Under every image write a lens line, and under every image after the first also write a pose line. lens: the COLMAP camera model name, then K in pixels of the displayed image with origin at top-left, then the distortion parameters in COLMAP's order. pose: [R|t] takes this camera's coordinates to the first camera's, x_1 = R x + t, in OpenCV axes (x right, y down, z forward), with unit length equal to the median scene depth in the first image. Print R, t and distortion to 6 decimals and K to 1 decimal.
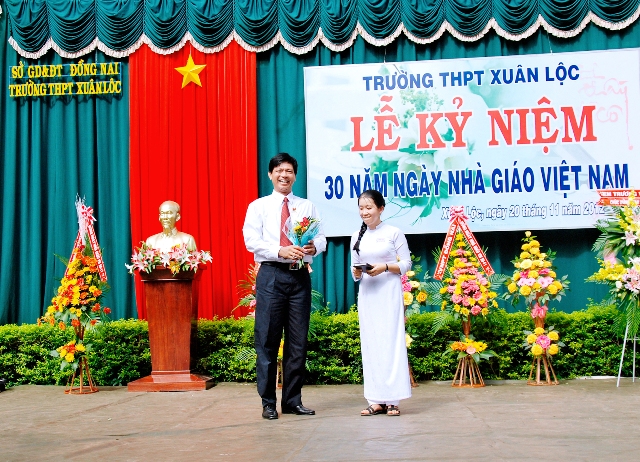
lens RADIAL K [[874.6, 0, 315.2], [0, 874.6, 243.5], [0, 0, 1]] dist [0.020837, 0.000000]
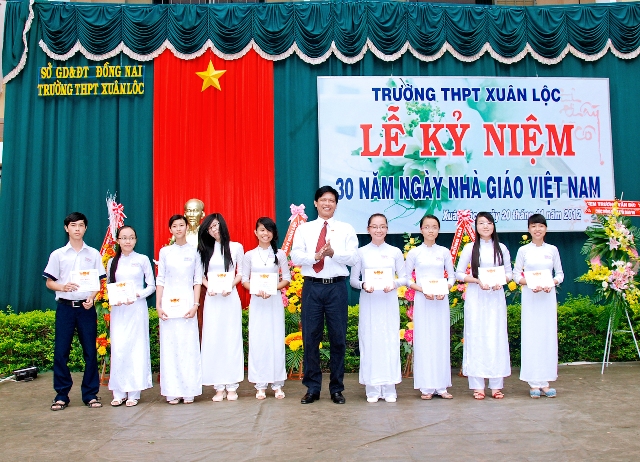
lens RADIAL K [[681.0, 0, 334.4], [0, 681.0, 242.2], [0, 0, 1]] dist [-0.126918, 0.000000]
pose [[0.990765, 0.015940, 0.134648, -0.104190], [-0.020478, 0.999266, 0.032386, -0.025167], [-0.134033, -0.034844, 0.990364, 0.168481]]
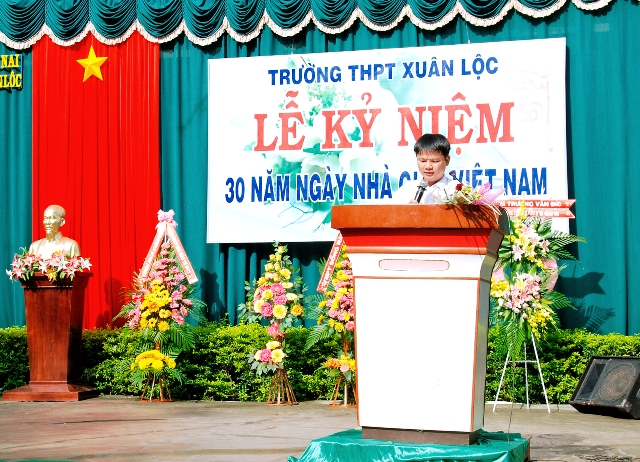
lens RADIAL K [[1256.5, 0, 276.8], [0, 1256.5, 230.9], [0, 0, 1]] dist [0.118582, 0.000000]
pose [[0.986076, 0.012964, -0.165791, 0.290706], [-0.011701, 0.999895, 0.008589, -0.032891], [0.165885, -0.006530, 0.986124, -0.314062]]
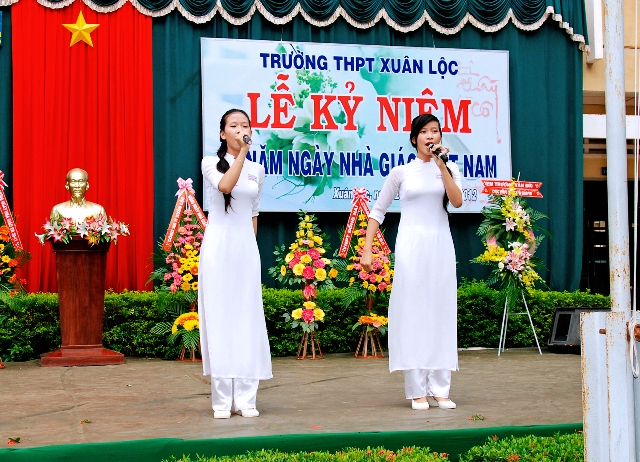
lens RADIAL K [[1043.3, 0, 302.4], [0, 1043.3, 230.7], [0, 0, 1]] dist [0.076003, 0.000000]
pose [[0.942008, 0.031359, 0.334122, -0.299536], [-0.038784, 0.999126, 0.015573, -0.007617], [-0.333342, -0.027628, 0.942401, -0.153972]]
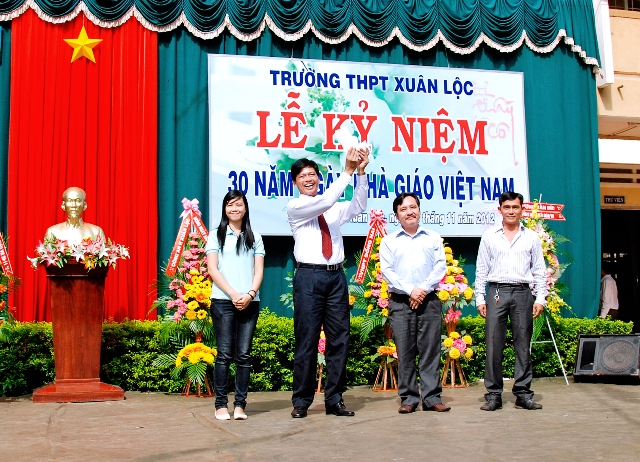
lens RADIAL K [[912.4, 0, 317.5], [0, 912.4, 233.4], [0, 0, 1]] dist [-0.102795, 0.000000]
pose [[0.933500, 0.042179, 0.356089, -0.248492], [-0.035409, 0.999047, -0.025510, 0.012115], [-0.356826, 0.011204, 0.934104, 0.054391]]
